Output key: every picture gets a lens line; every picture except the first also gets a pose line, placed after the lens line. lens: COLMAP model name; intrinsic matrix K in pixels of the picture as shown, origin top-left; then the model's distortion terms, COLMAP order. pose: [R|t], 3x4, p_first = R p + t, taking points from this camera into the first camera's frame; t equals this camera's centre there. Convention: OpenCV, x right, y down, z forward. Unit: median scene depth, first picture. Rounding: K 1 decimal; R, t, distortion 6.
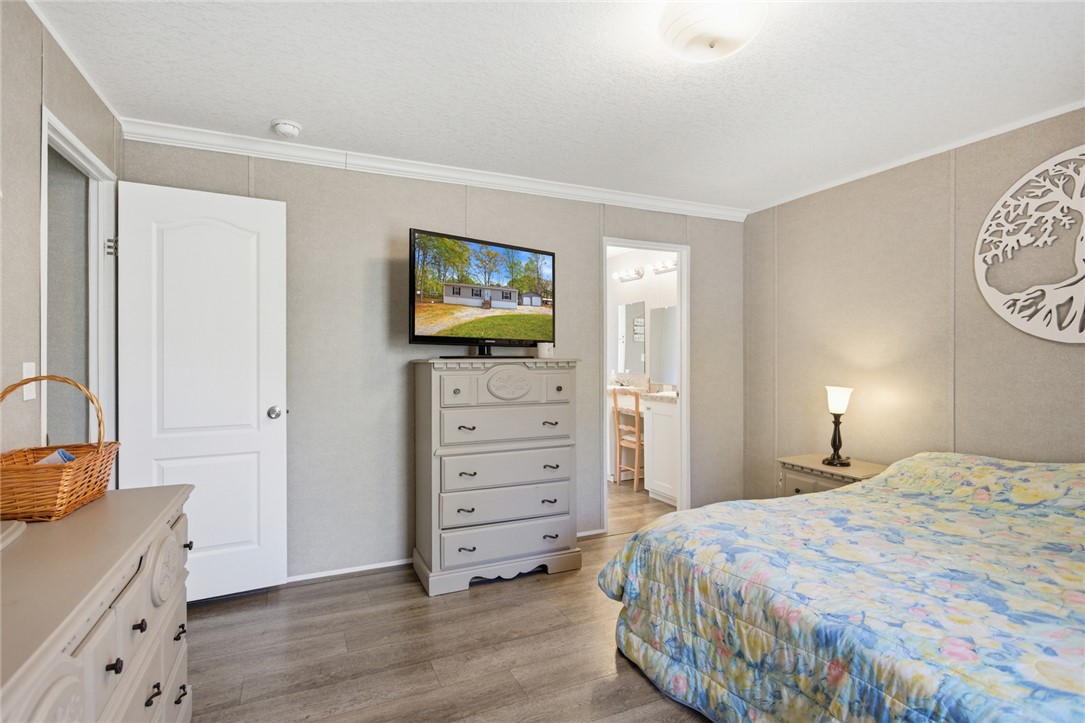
lens RADIAL K [[518.8, 0, 542.5], [0, 518.8, 361.5], [0, 0, 1]] dist [-0.000962, -0.000285]
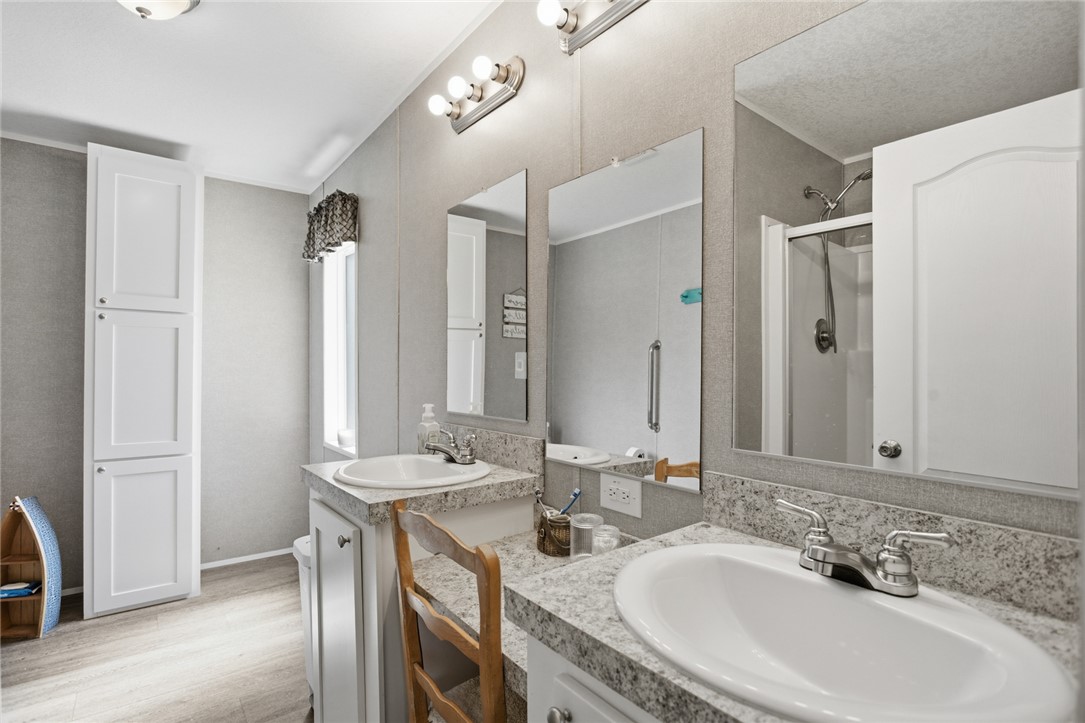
lens RADIAL K [[538.5, 0, 545.9], [0, 538.5, 355.5], [0, 0, 1]] dist [-0.000124, -0.000031]
pose [[0.971905, 0.010348, 0.235146, 0.138819], [-0.000922, 0.999193, -0.040161, -0.002187], [-0.235372, 0.038816, 0.971130, 0.718859]]
